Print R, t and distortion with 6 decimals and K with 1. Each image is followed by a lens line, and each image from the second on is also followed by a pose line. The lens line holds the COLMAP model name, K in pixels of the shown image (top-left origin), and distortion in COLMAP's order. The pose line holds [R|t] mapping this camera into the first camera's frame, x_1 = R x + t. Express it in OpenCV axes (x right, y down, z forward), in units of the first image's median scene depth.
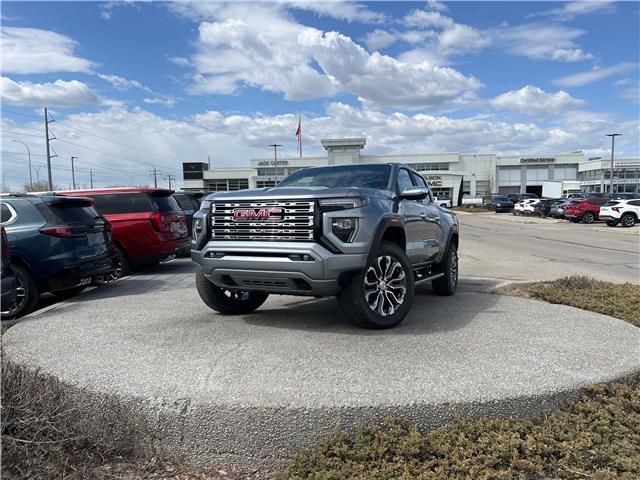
lens RADIAL K [[495.6, 0, 319.1], [0, 495.6, 241.8], [0, 0, 1]] dist [0.004905, -0.006408]
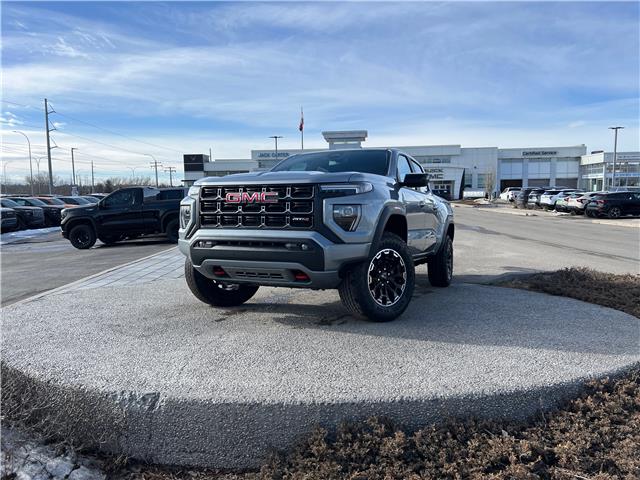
lens RADIAL K [[495.4, 0, 321.6], [0, 495.4, 241.5], [0, 0, 1]] dist [0.004555, -0.001669]
pose [[0.999988, 0.004426, 0.001935, 0.032774], [-0.004452, 0.999893, 0.013902, 0.014328], [-0.001874, -0.013911, 0.999901, 0.061493]]
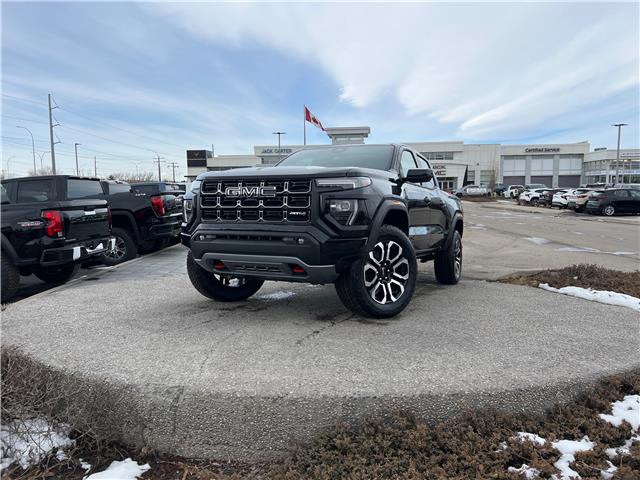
lens RADIAL K [[494.2, 0, 321.0], [0, 494.2, 238.2], [0, 0, 1]] dist [0.010214, -0.009974]
pose [[0.999962, 0.008218, -0.002867, 0.002437], [-0.008173, 0.999848, 0.015421, 0.013520], [0.002993, -0.015397, 0.999877, 0.050654]]
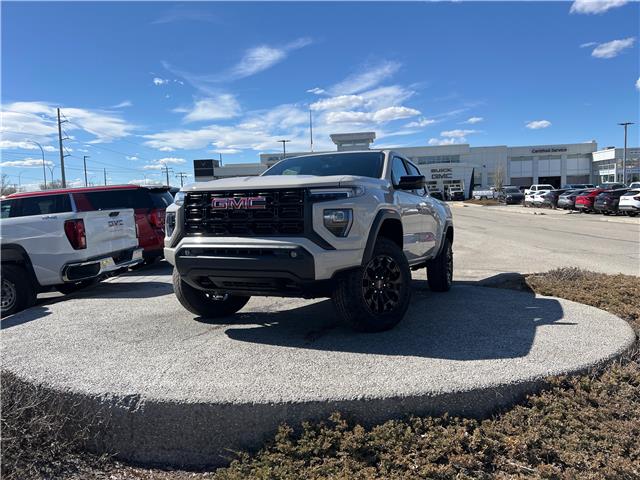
lens RADIAL K [[497.6, 0, 322.0], [0, 497.6, 233.7], [0, 0, 1]] dist [0.000012, 0.002105]
pose [[0.999667, -0.014973, -0.021034, 0.106173], [0.014847, 0.999871, -0.006100, 0.003007], [0.021123, 0.005785, 0.999760, 0.004183]]
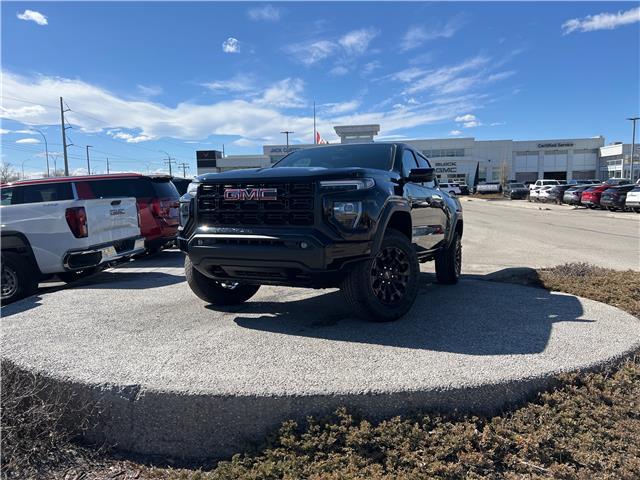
lens RADIAL K [[498.3, 0, 319.2], [0, 498.3, 239.7], [0, 0, 1]] dist [0.000938, 0.000102]
pose [[0.999521, -0.000969, -0.030935, 0.097951], [0.001588, 0.999799, 0.020001, 0.009006], [0.030909, -0.020041, 0.999321, 0.031423]]
